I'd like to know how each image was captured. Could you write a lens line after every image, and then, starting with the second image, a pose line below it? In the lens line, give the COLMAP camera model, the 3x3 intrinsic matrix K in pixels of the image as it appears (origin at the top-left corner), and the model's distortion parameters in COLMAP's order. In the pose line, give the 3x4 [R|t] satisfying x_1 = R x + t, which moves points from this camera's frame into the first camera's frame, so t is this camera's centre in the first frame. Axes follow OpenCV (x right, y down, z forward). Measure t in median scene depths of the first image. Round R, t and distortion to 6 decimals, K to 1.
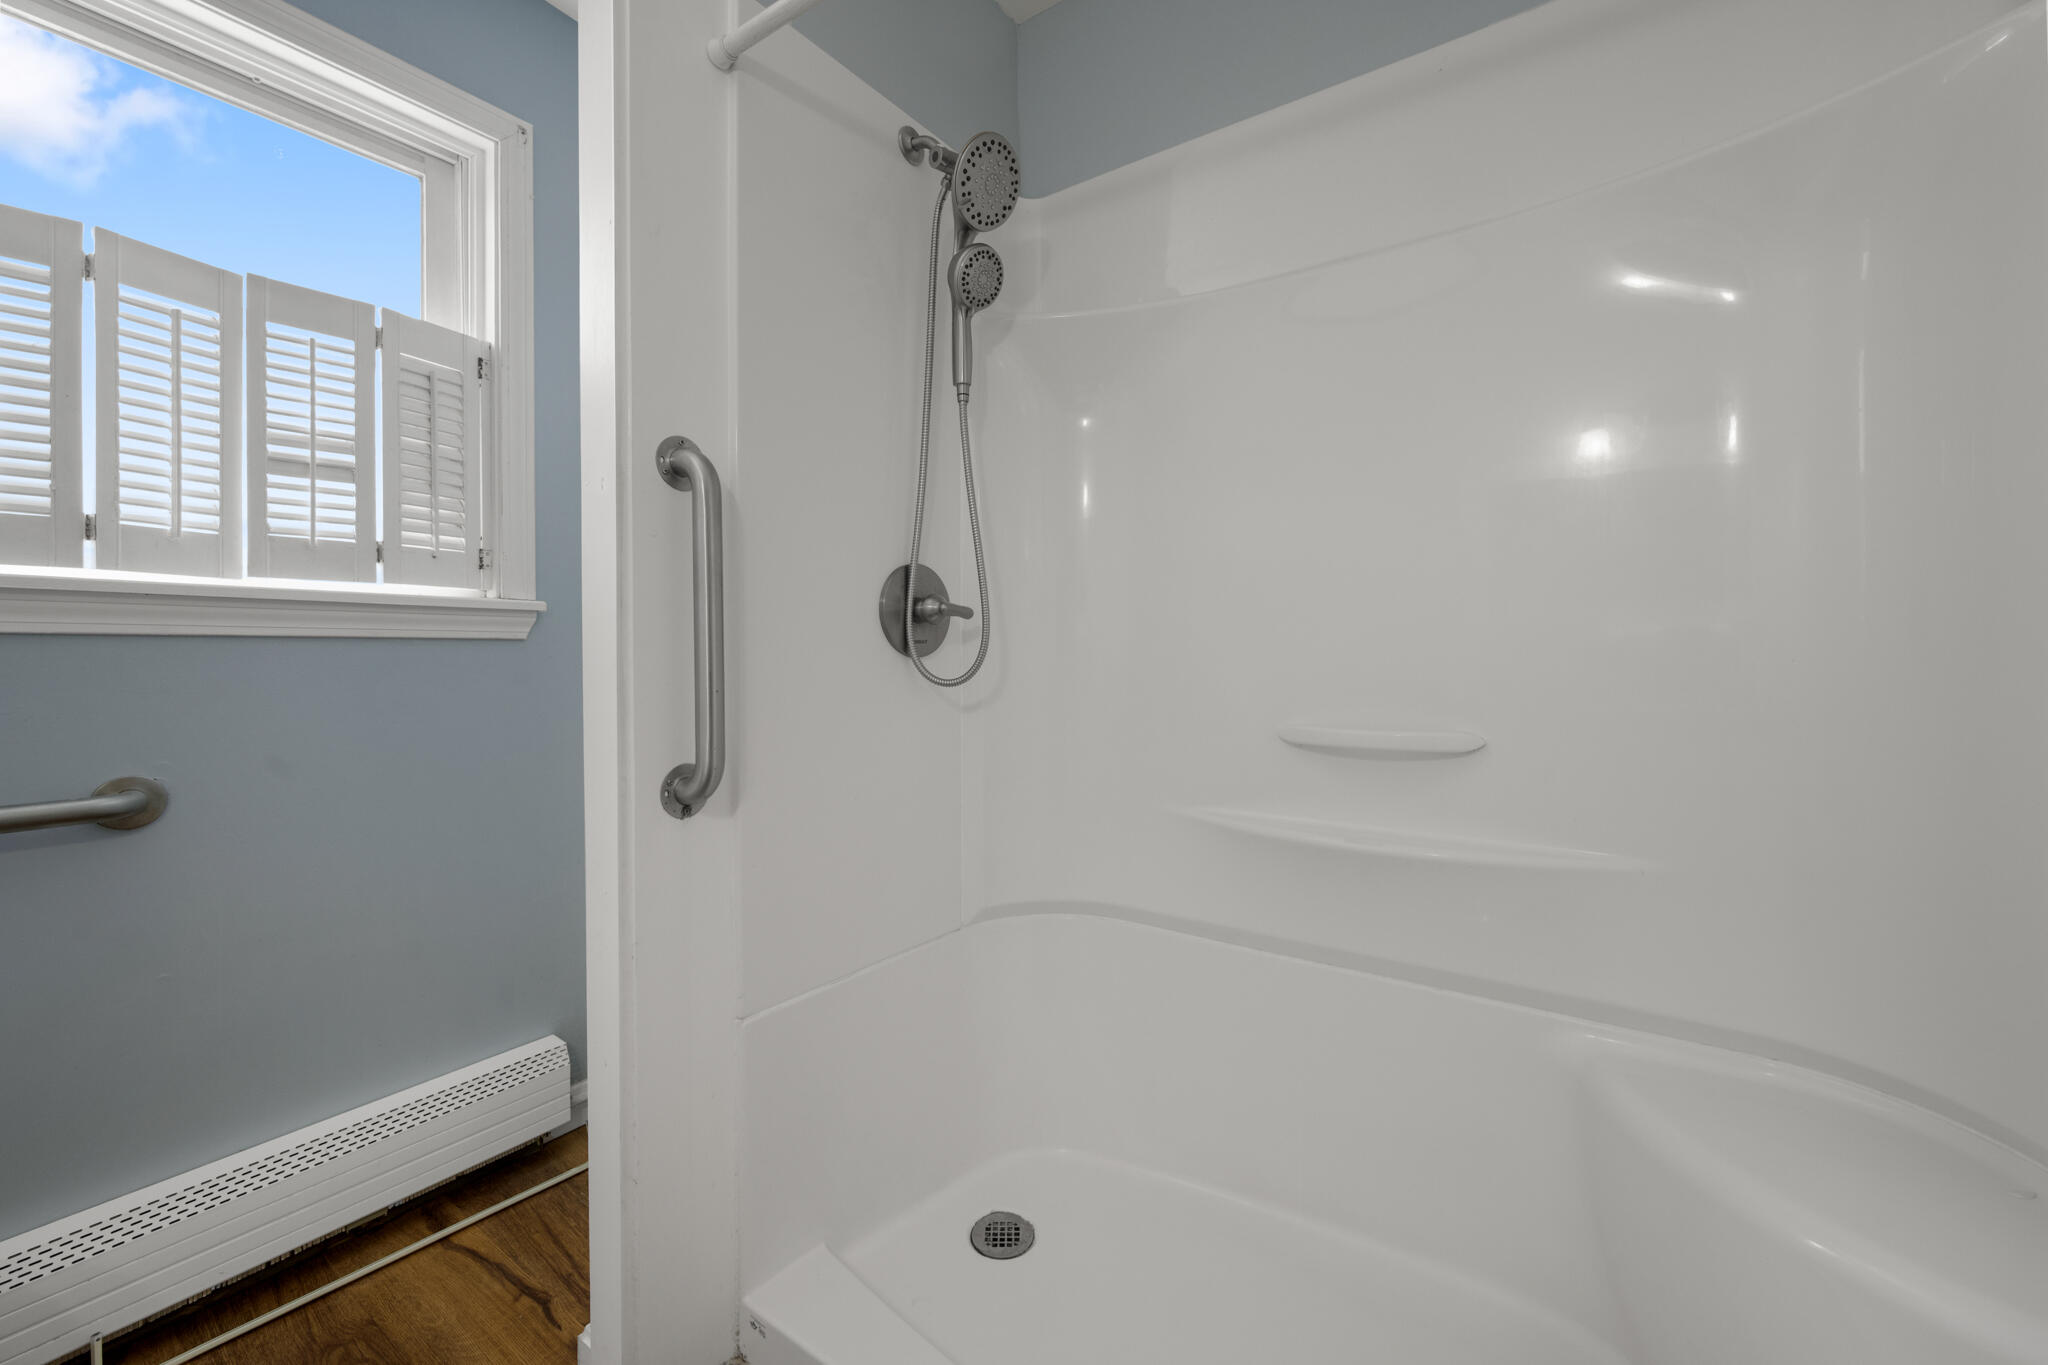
lens RADIAL K [[809.6, 0, 1023.5], [0, 809.6, 643.5], [0, 0, 1]] dist [-0.002440, -0.000461]
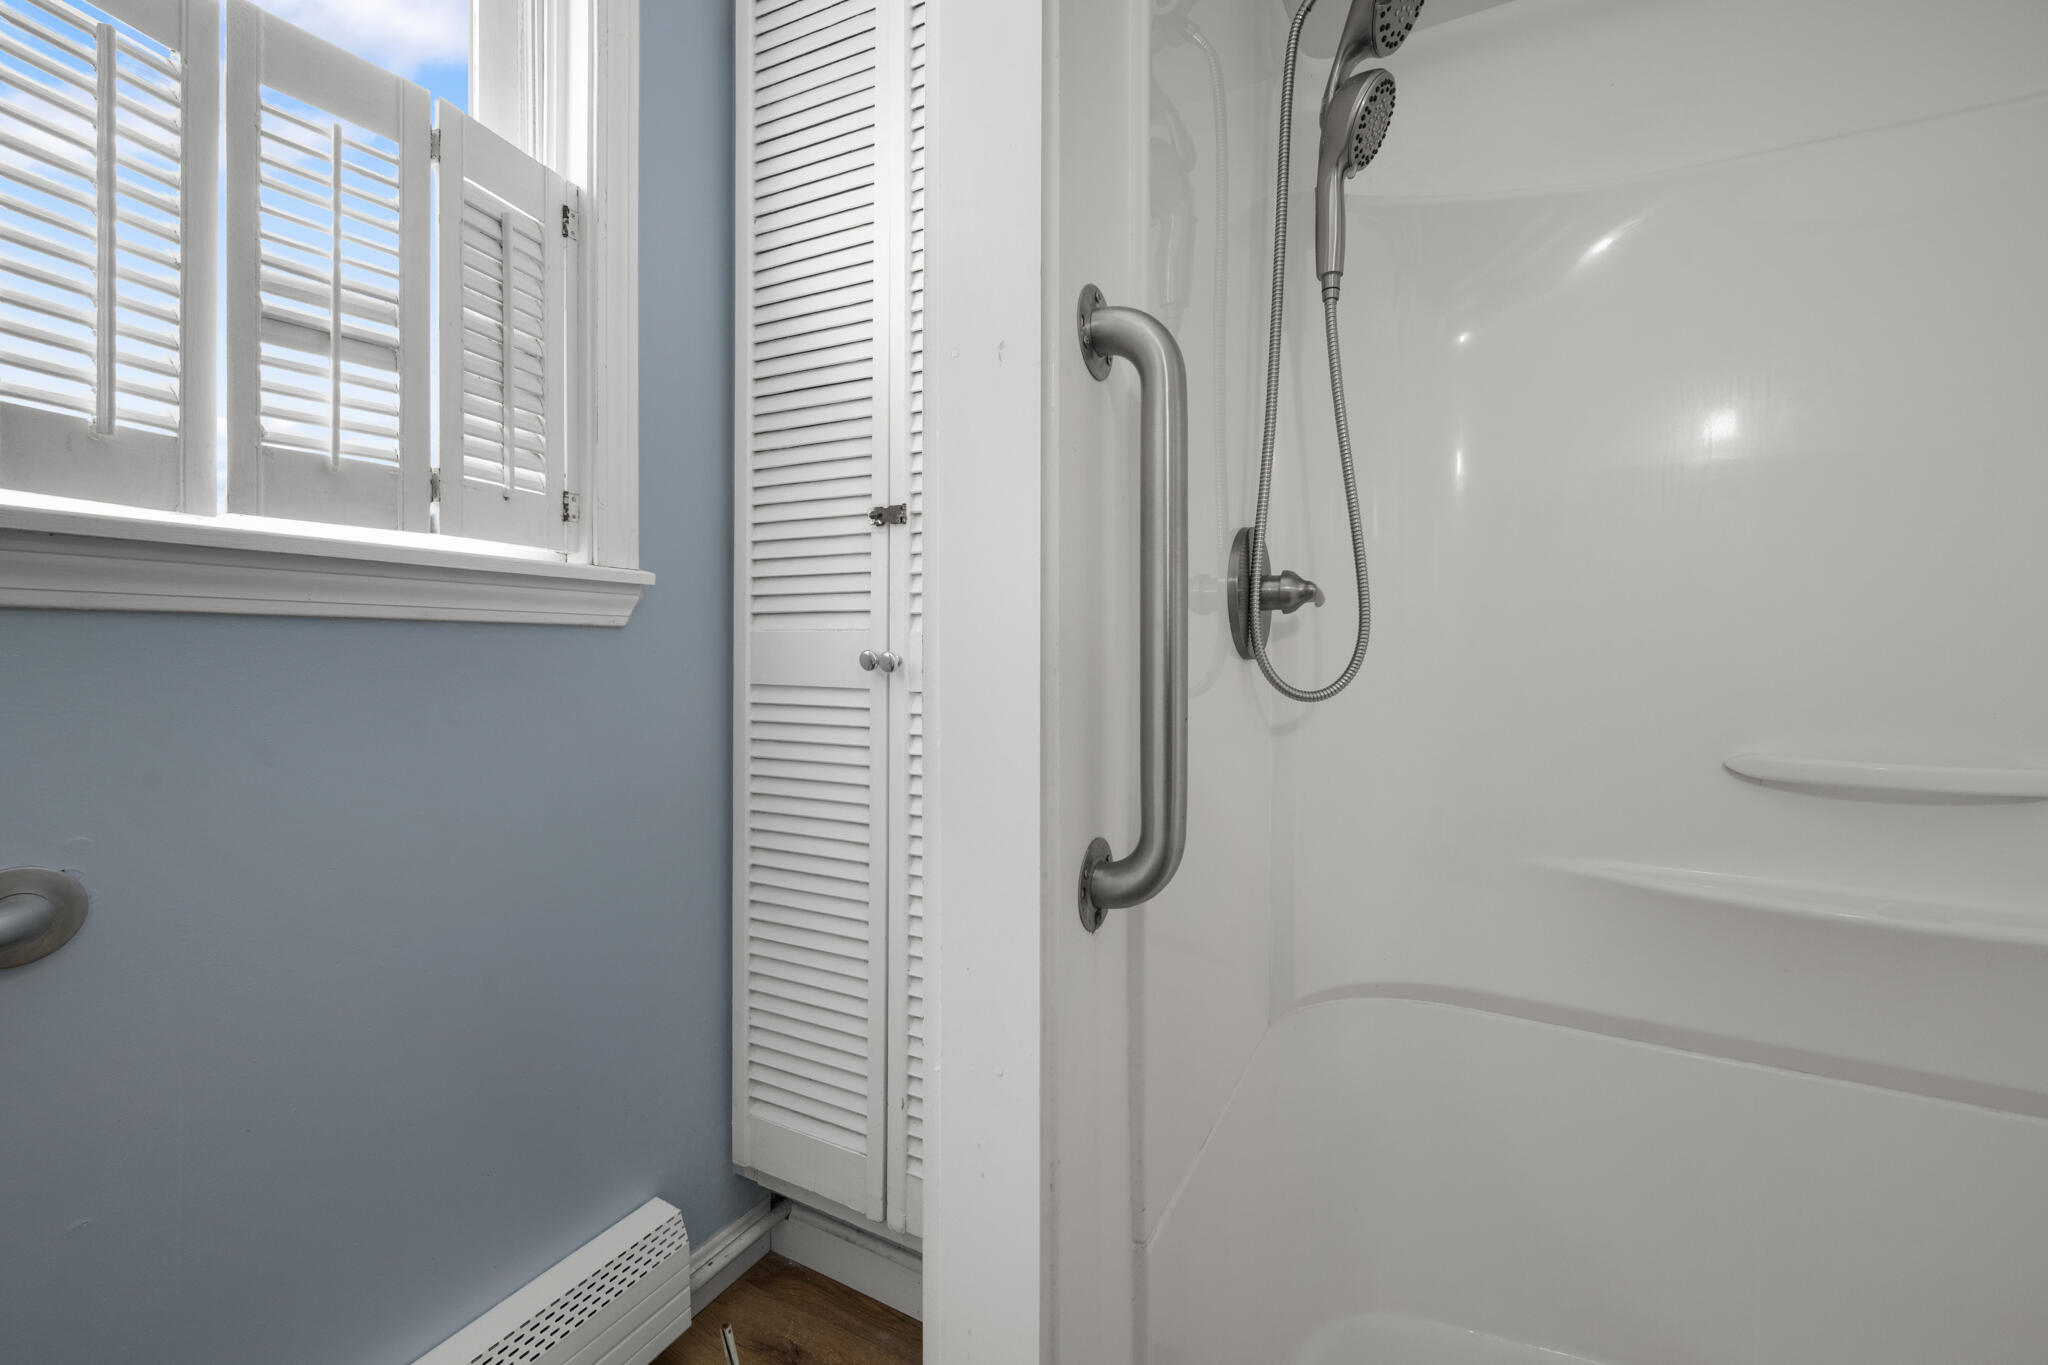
lens RADIAL K [[828.9, 0, 1027.7], [0, 828.9, 642.6], [0, 0, 1]] dist [0.001602, 0.000181]
pose [[0.993137, 0.010782, 0.116462, -0.418668], [-0.011452, 0.999922, 0.005084, 0.001182], [-0.116398, -0.006382, 0.993182, 0.307048]]
